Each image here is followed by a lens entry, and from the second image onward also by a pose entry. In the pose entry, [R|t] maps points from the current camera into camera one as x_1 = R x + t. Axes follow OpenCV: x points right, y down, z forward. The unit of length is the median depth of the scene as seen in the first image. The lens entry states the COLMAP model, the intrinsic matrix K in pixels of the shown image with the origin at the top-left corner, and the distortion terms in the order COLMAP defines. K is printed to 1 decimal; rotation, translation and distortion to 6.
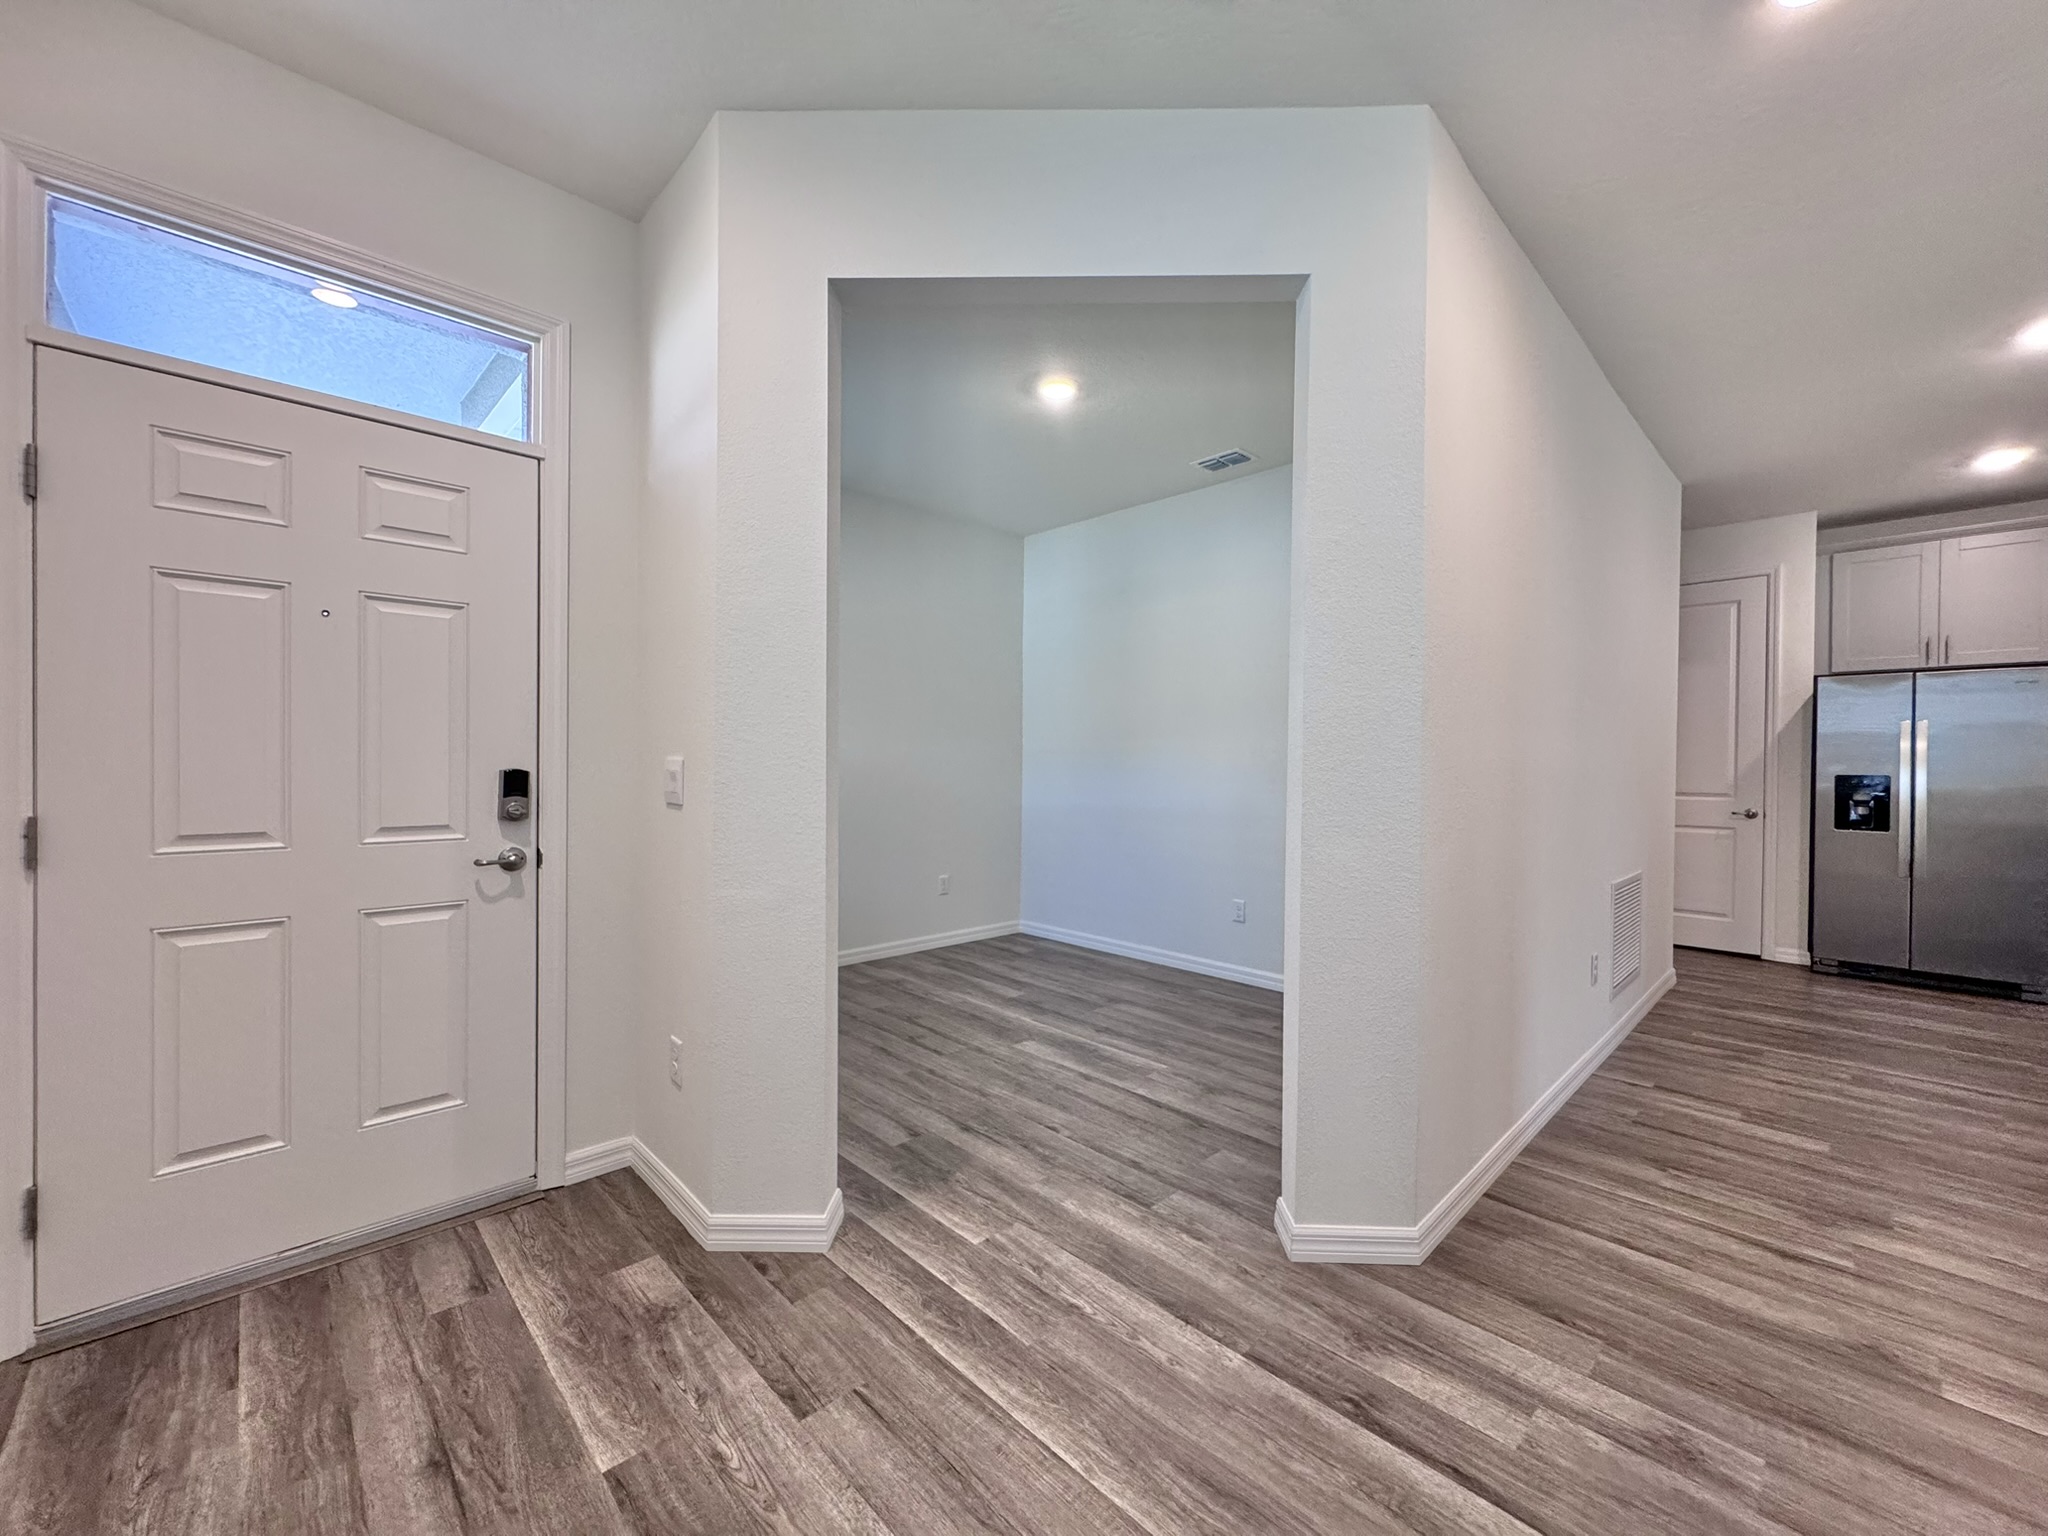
lens RADIAL K [[808.2, 0, 1024.0], [0, 808.2, 768.0], [0, 0, 1]] dist [-0.002004, -0.000448]
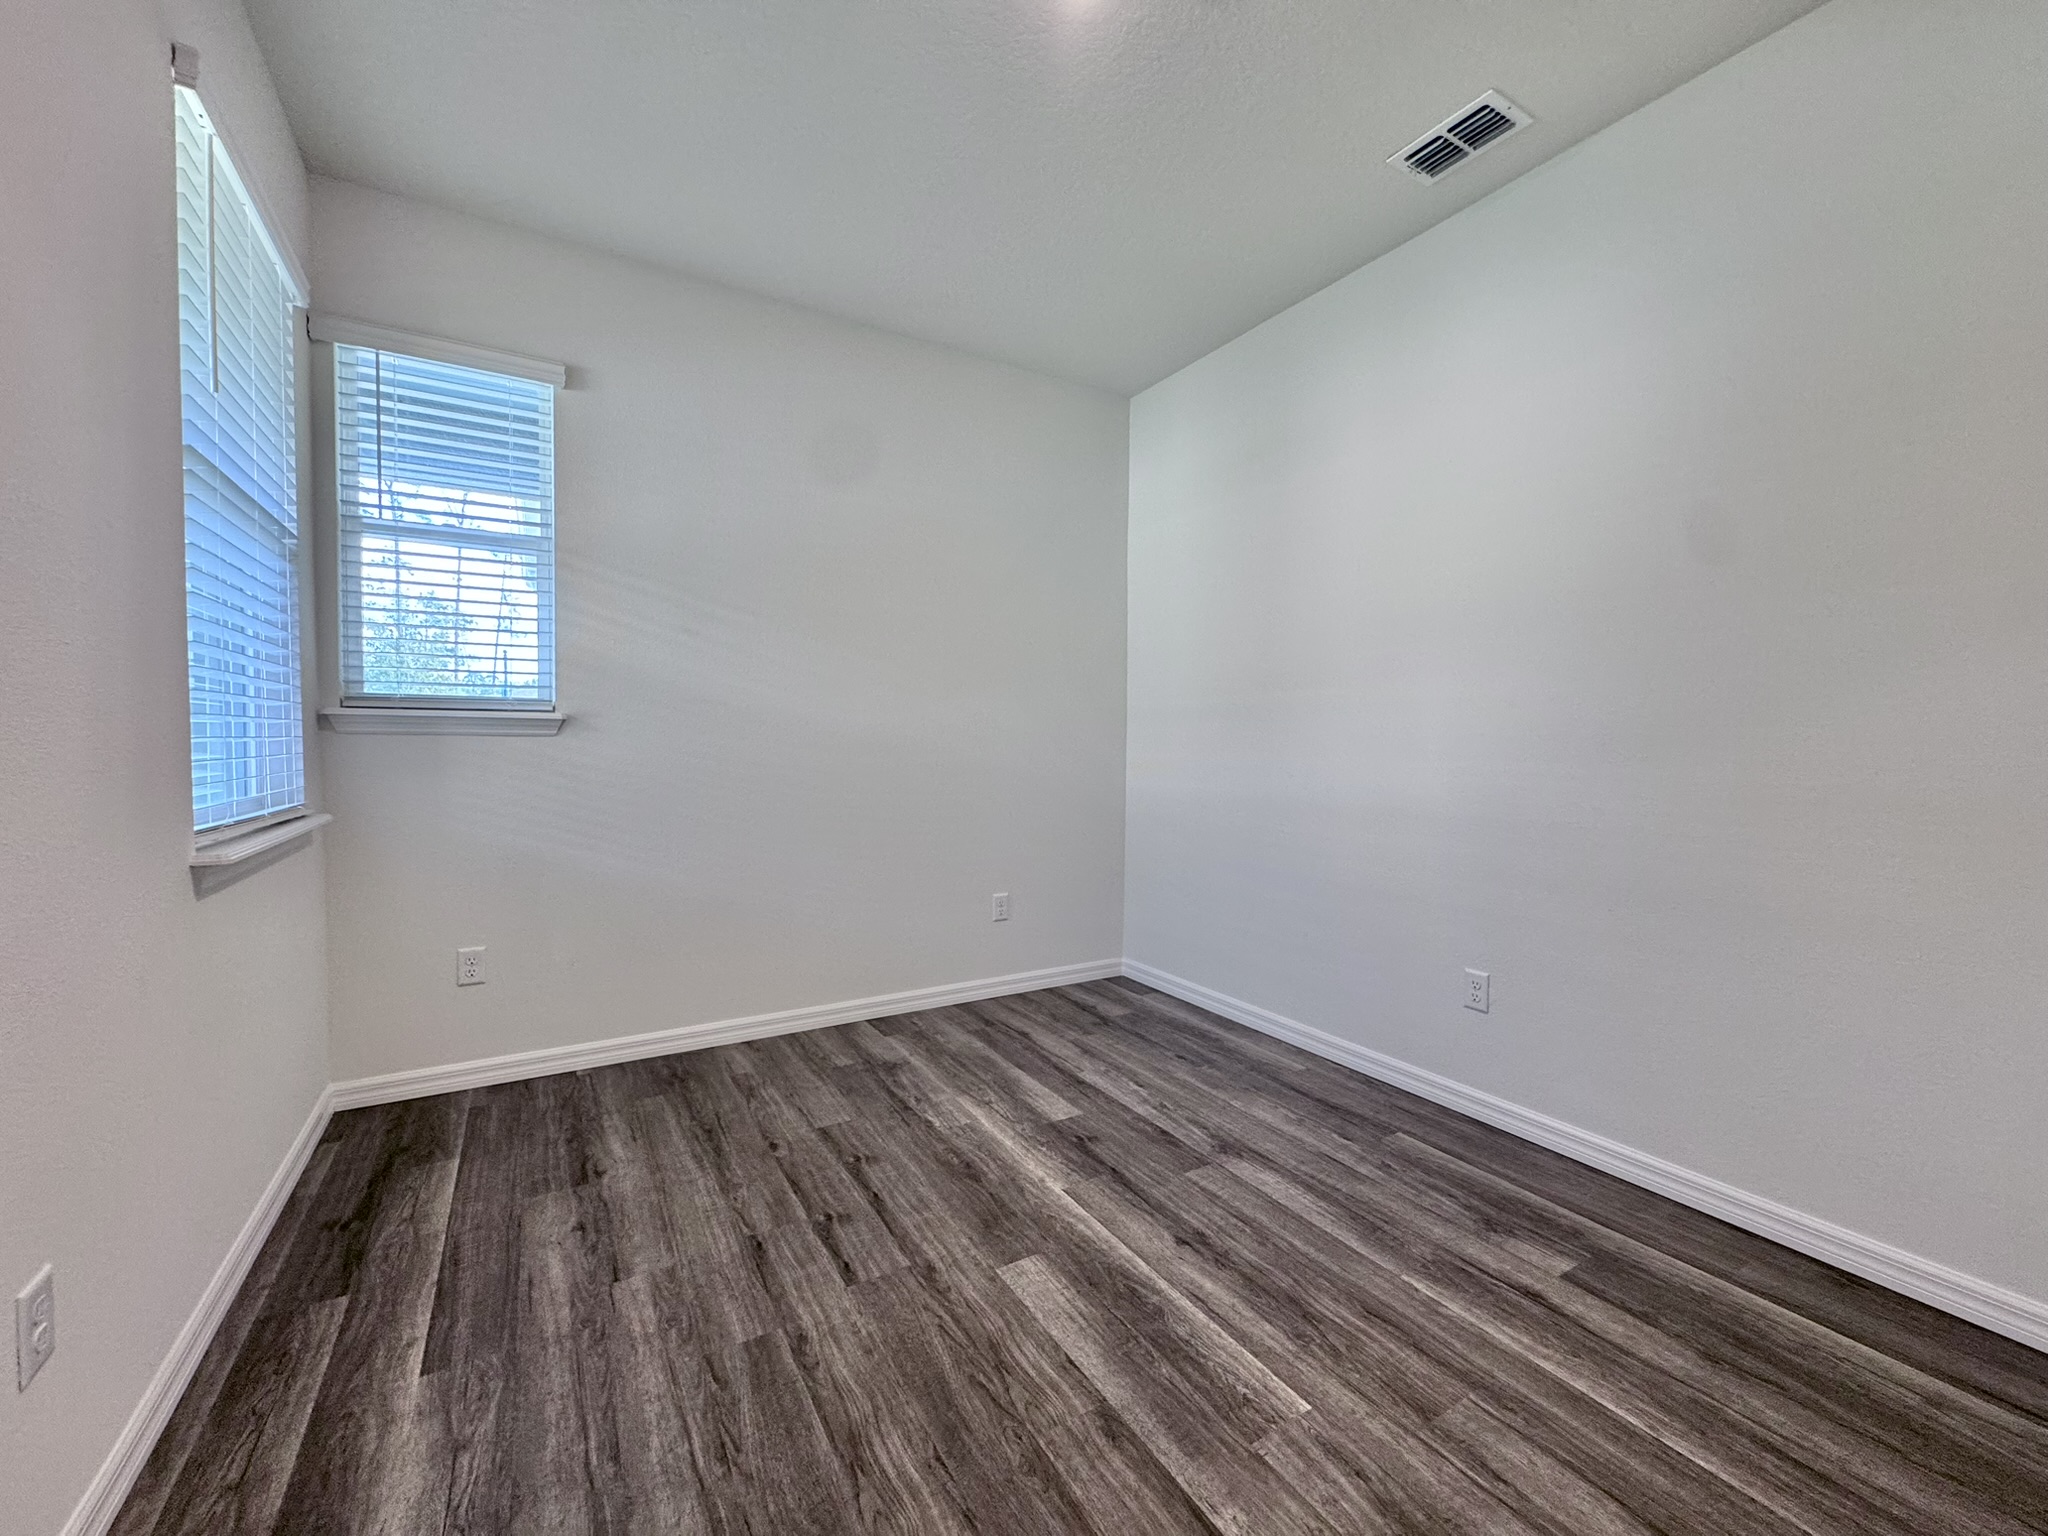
lens RADIAL K [[816.2, 0, 1024.0], [0, 816.2, 768.0], [0, 0, 1]] dist [-0.002367, -0.000361]
pose [[0.974067, 0.005281, -0.226198, 0.182652], [0.000653, 0.999658, 0.026151, 0.020735], [0.226259, -0.025621, 0.973730, 0.800815]]
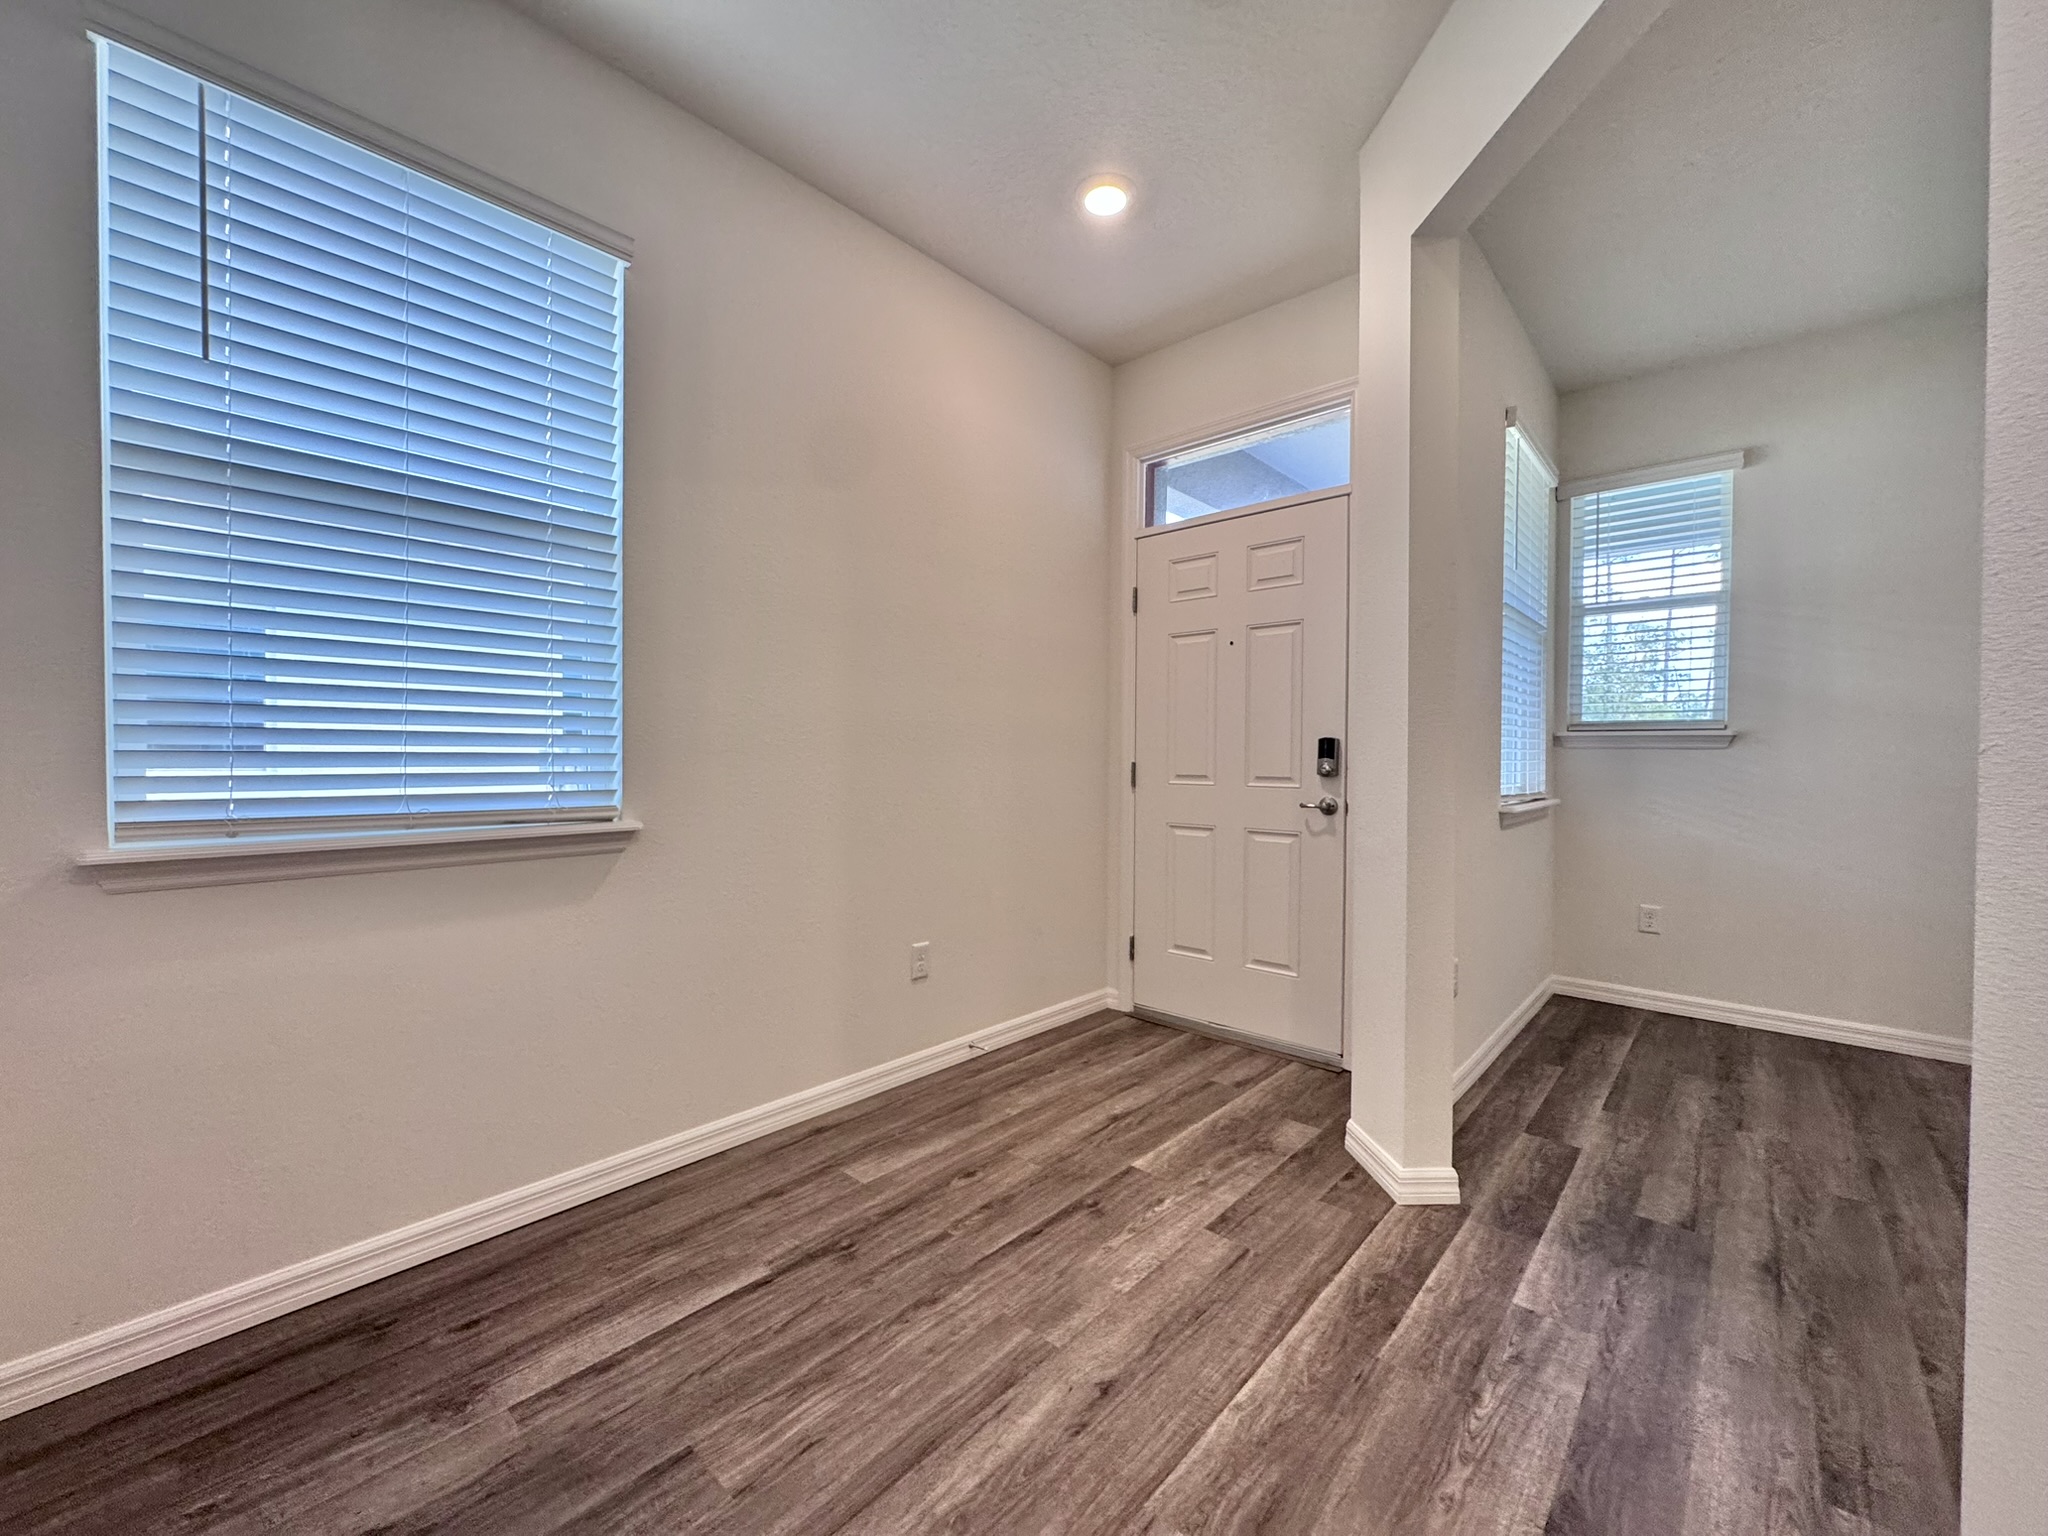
lens RADIAL K [[816.2, 0, 1024.0], [0, 816.2, 768.0], [0, 0, 1]] dist [-0.002367, -0.000361]
pose [[0.069736, 0.003911, -0.997558, 0.660111], [-0.012956, 0.999912, 0.003015, 0.053072], [0.997481, 0.012714, 0.069780, 0.410304]]
